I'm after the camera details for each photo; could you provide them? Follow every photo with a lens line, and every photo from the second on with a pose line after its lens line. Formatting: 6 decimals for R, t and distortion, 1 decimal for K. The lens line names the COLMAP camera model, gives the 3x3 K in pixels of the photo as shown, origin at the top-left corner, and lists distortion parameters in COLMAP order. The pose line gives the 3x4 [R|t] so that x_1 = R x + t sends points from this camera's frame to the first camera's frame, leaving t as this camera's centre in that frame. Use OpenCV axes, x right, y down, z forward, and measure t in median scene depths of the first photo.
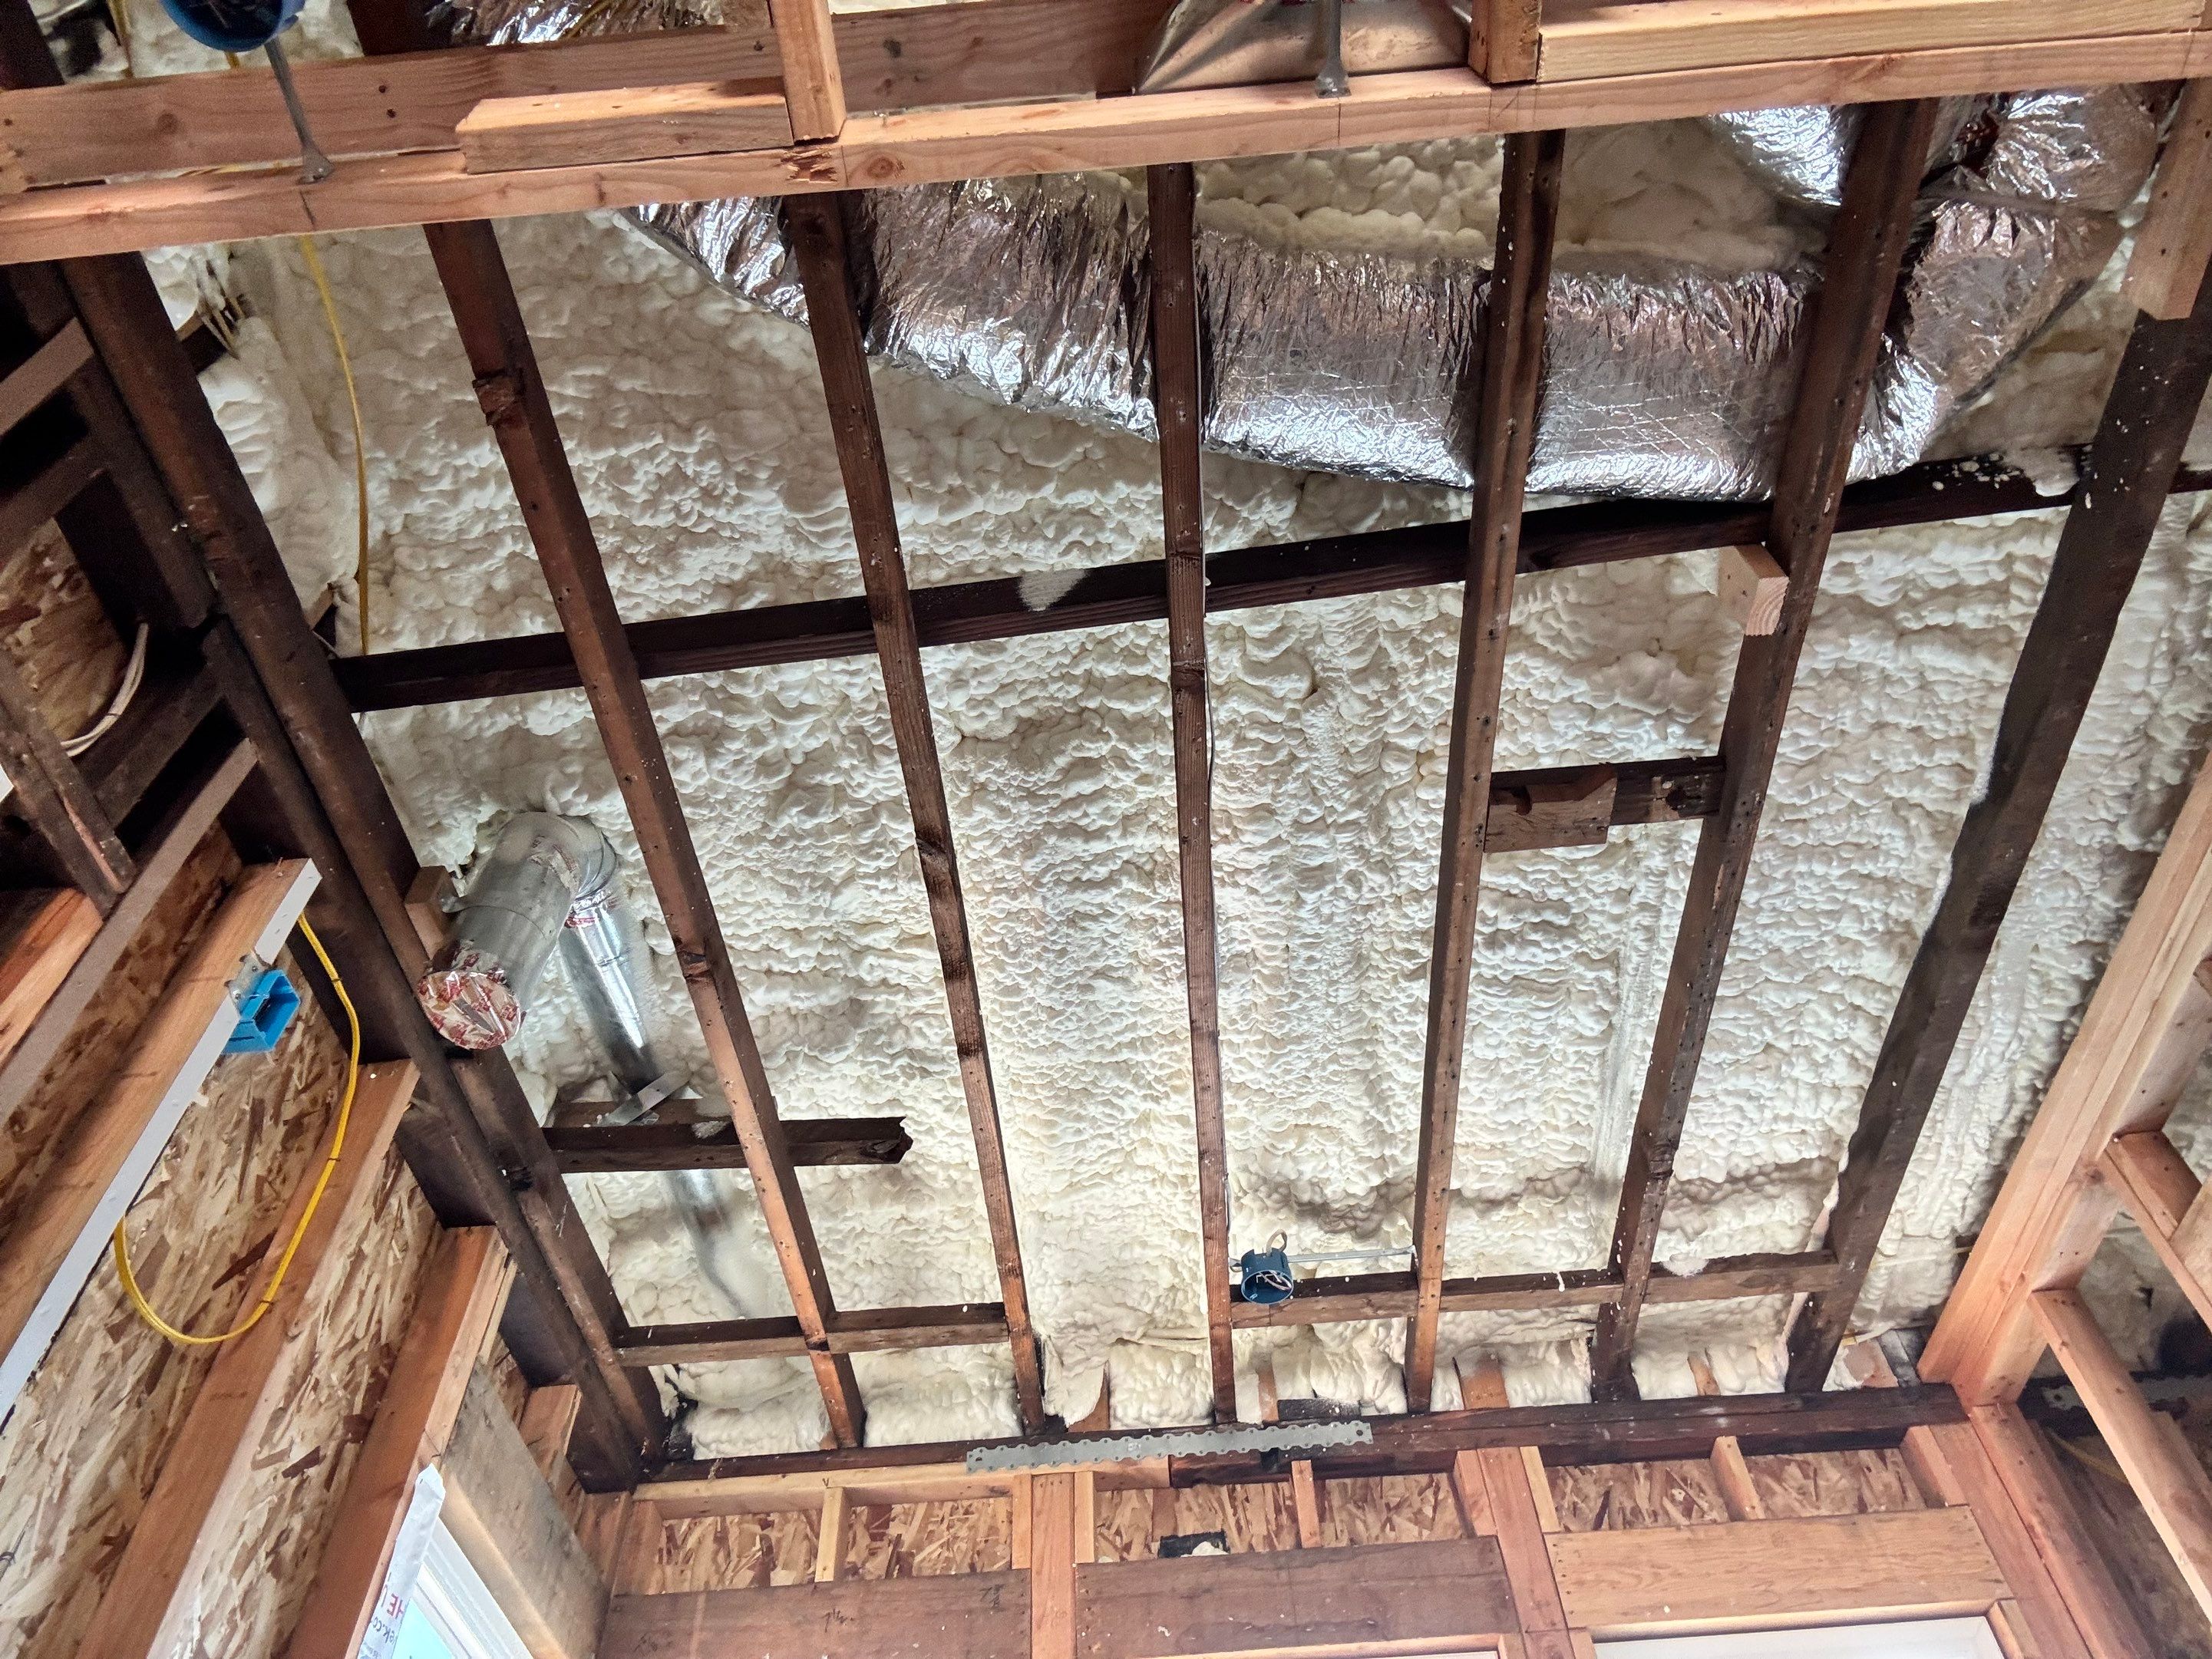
lens RADIAL K [[1527.9, 0, 1103.3], [0, 1527.9, 833.8], [0, 0, 1]] dist [0.001993, -0.000361]
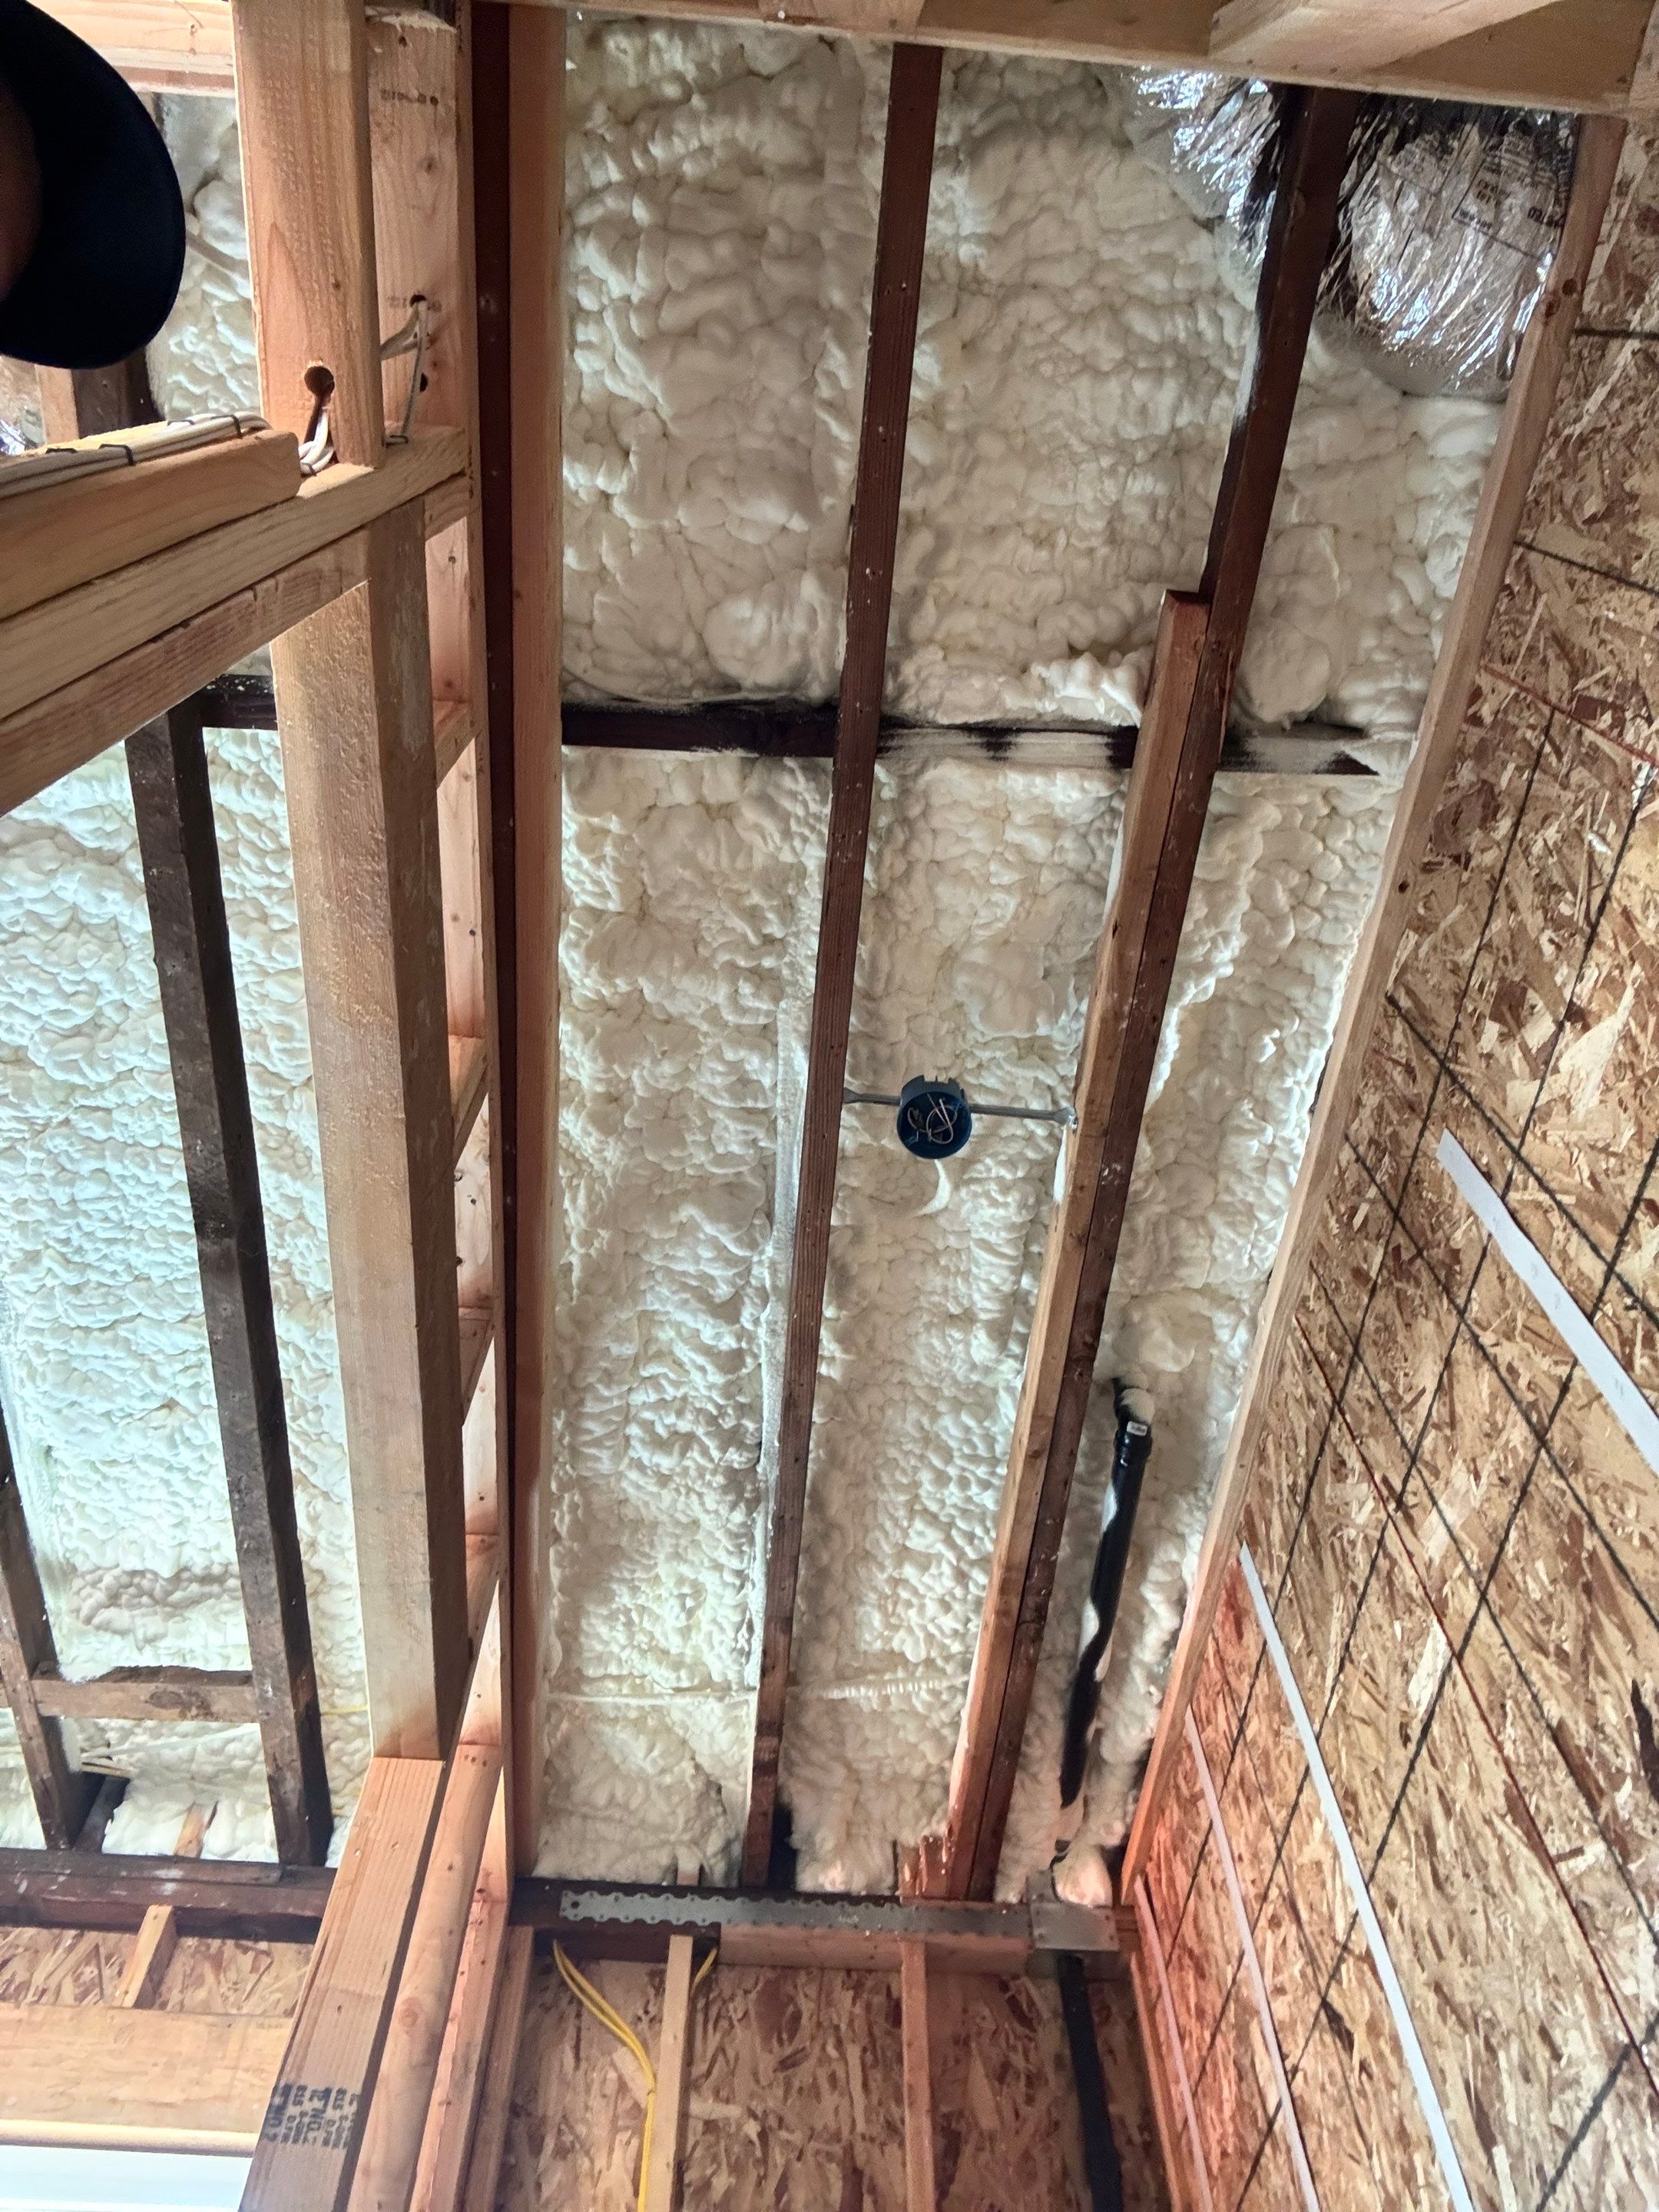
lens RADIAL K [[1528.1, 0, 827.0], [0, 1528.1, 1101.0], [0, 0, 1]] dist [0.001993, -0.000361]
pose [[0.987504, 0.150052, 0.048165, 0.685831], [-0.139234, 0.973882, -0.179355, 0.071491], [-0.073820, 0.170407, 0.982605, 0.089162]]
